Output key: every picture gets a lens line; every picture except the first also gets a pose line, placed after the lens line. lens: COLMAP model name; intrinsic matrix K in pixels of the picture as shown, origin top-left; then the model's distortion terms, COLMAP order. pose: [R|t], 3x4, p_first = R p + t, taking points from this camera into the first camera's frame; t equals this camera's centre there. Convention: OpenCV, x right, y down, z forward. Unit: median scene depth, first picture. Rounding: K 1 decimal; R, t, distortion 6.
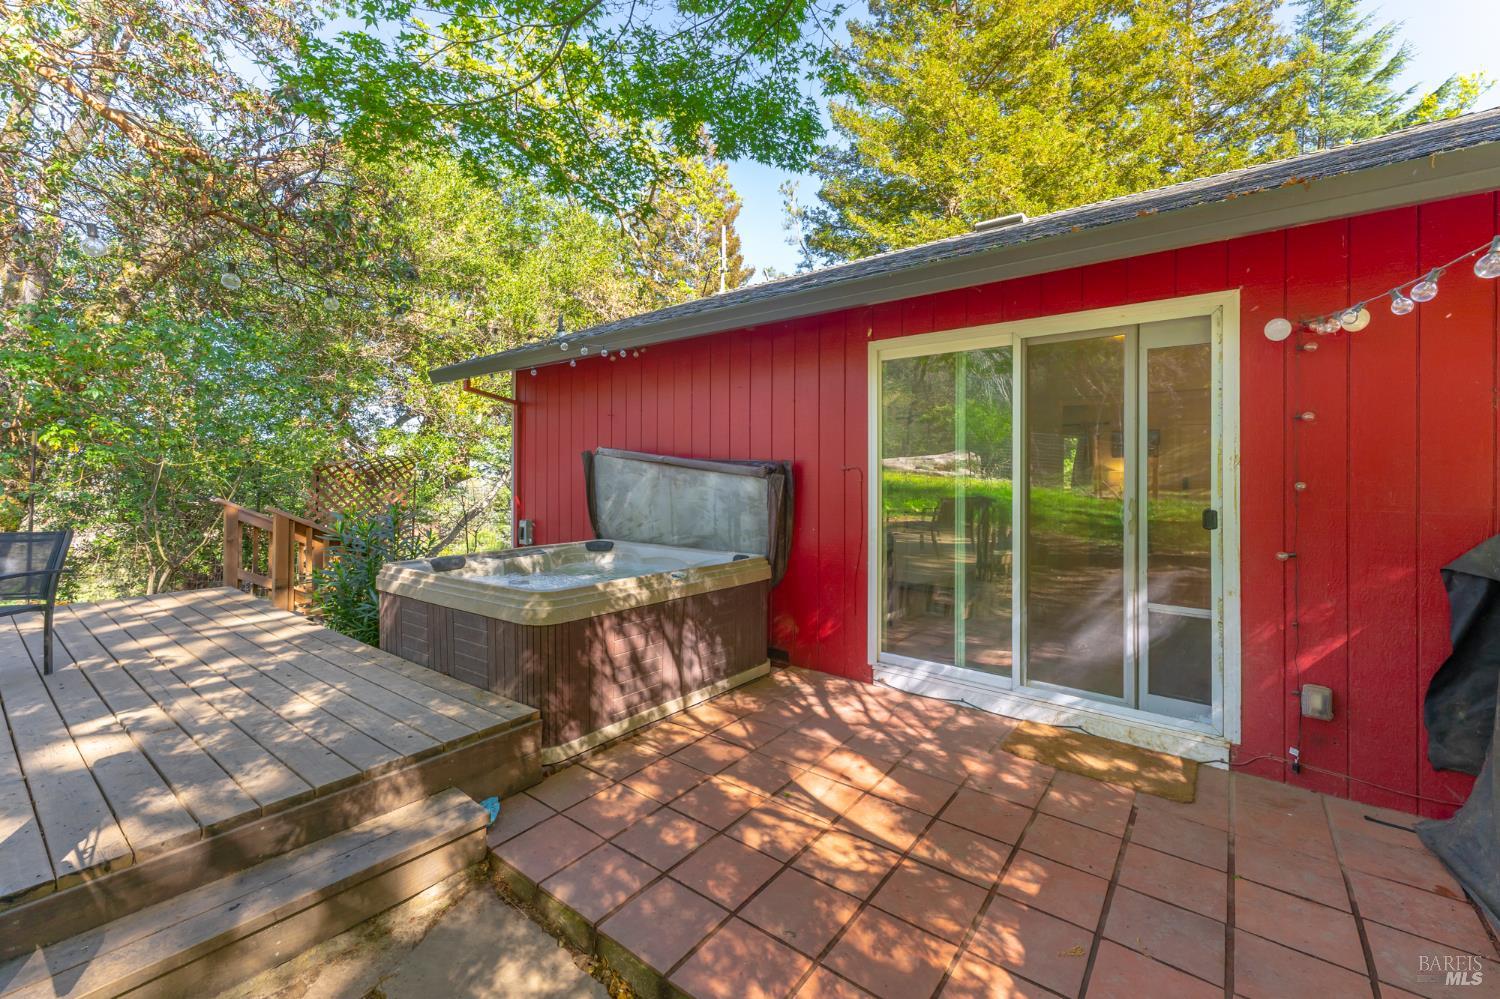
lens RADIAL K [[604.5, 0, 730.1], [0, 604.5, 475.8], [0, 0, 1]] dist [0.005743, -0.002014]
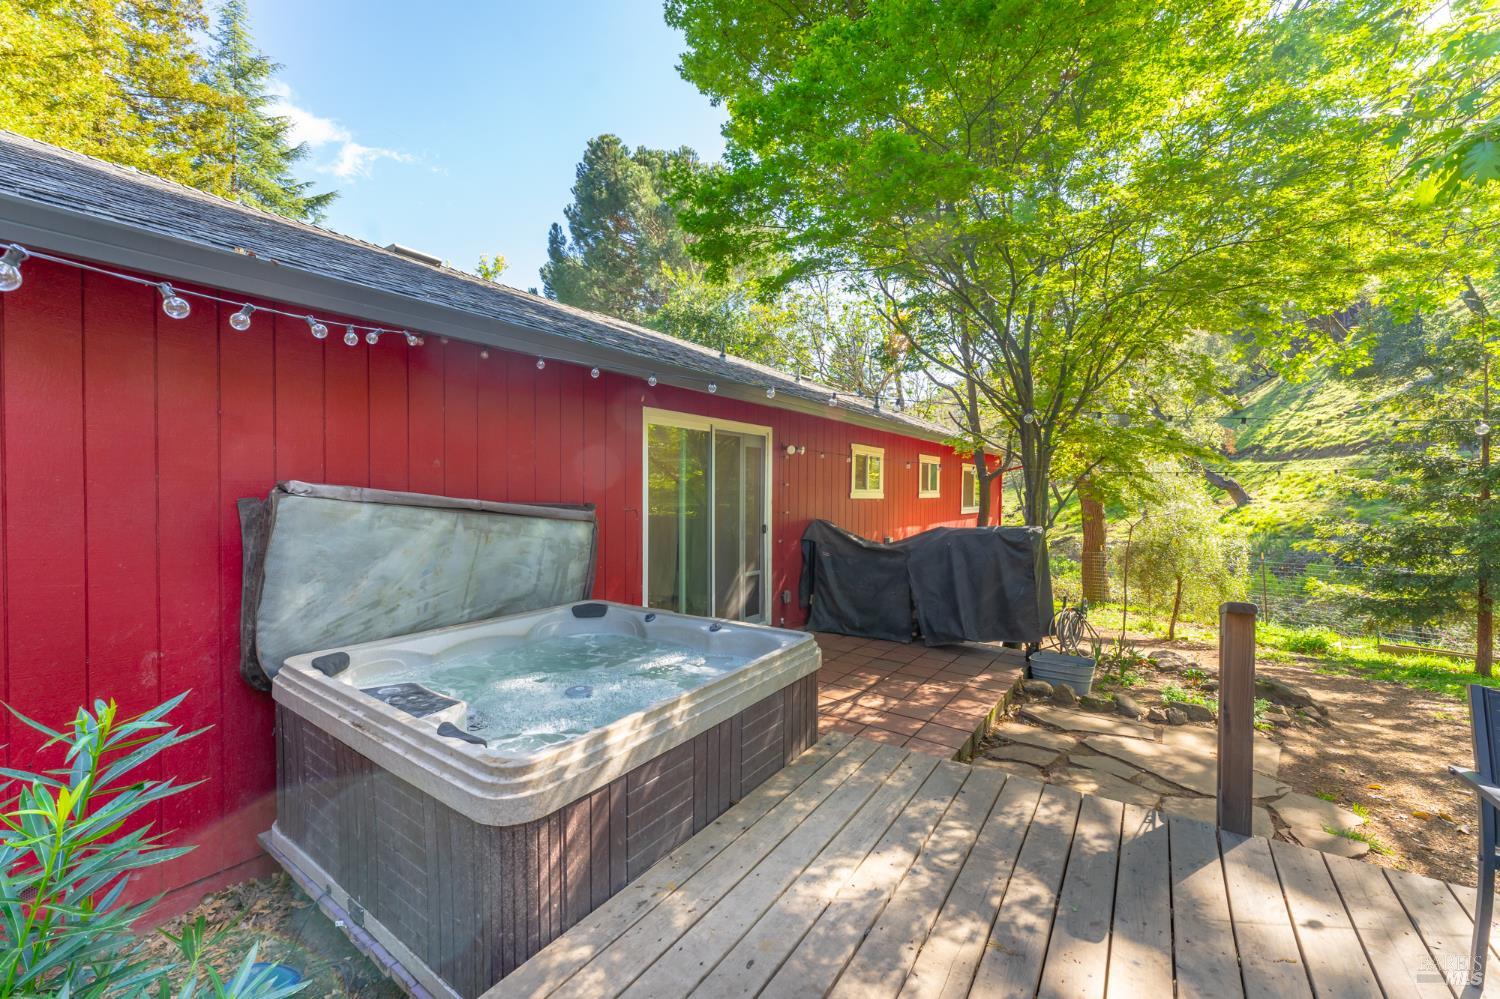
lens RADIAL K [[604.5, 0, 760.0], [0, 604.5, 497.1], [0, 0, 1]] dist [0.005743, -0.002014]
pose [[-0.070465, -0.015826, 0.997389, -1.297922], [0.001075, 0.999872, 0.015941, -0.072285], [-0.997514, 0.002196, -0.070439, 1.087915]]
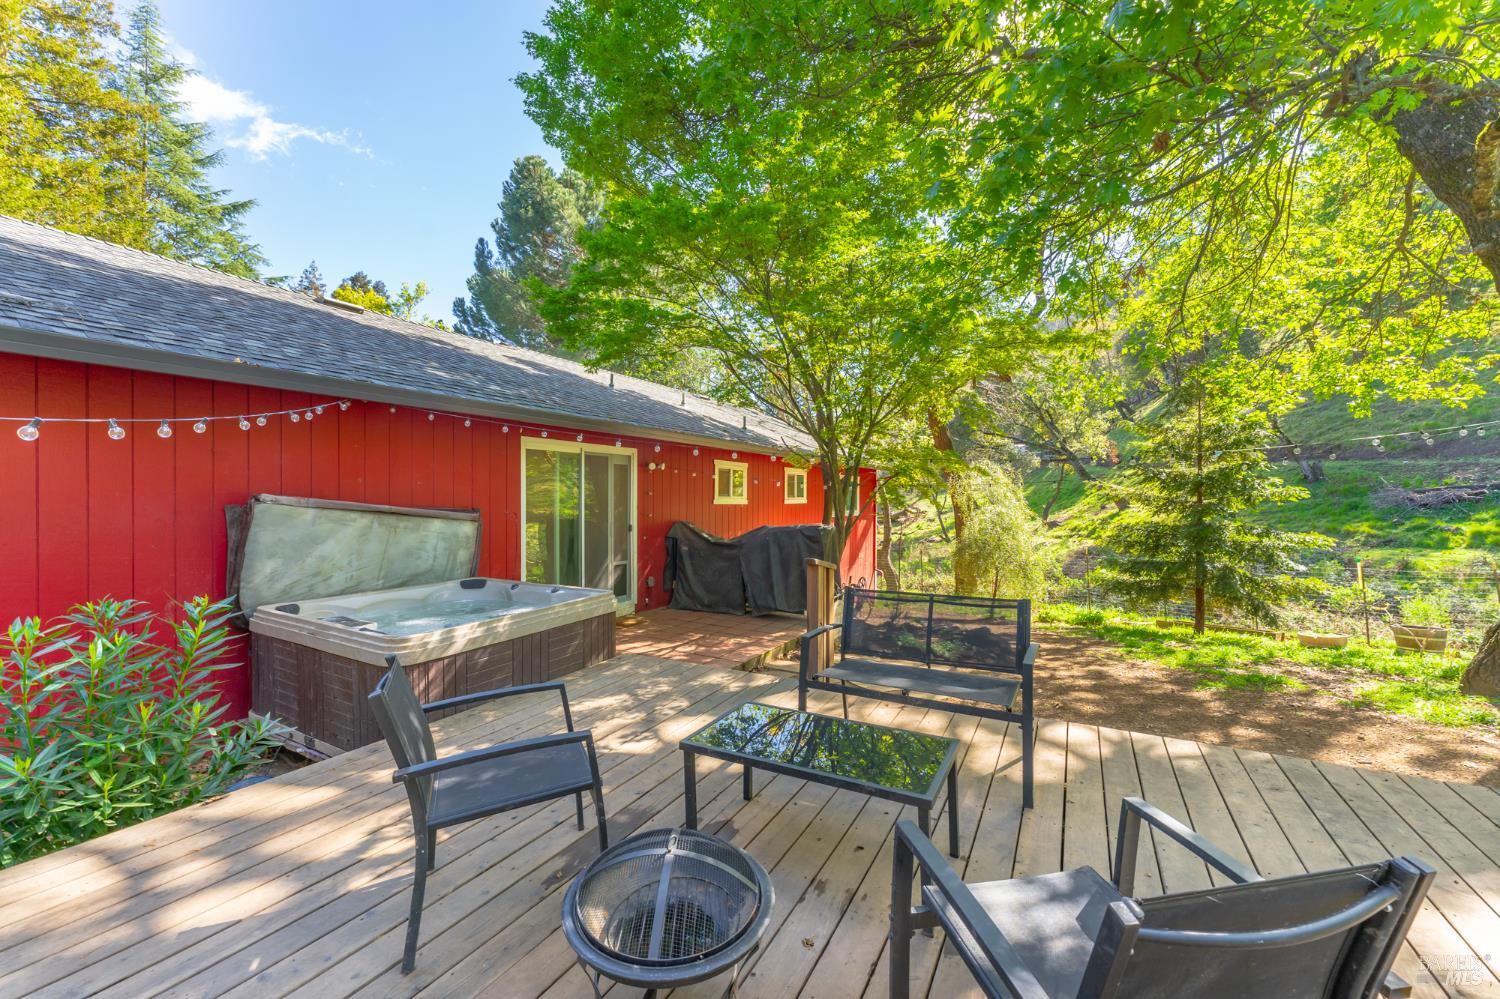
lens RADIAL K [[604.5, 0, 757.8], [0, 604.5, 498.5], [0, 0, 1]] dist [0.005743, -0.002014]
pose [[-0.160849, -0.008327, 0.986944, -1.929793], [0.002045, 0.999959, 0.008770, -0.082112], [-0.986977, 0.003429, -0.160825, 0.804754]]
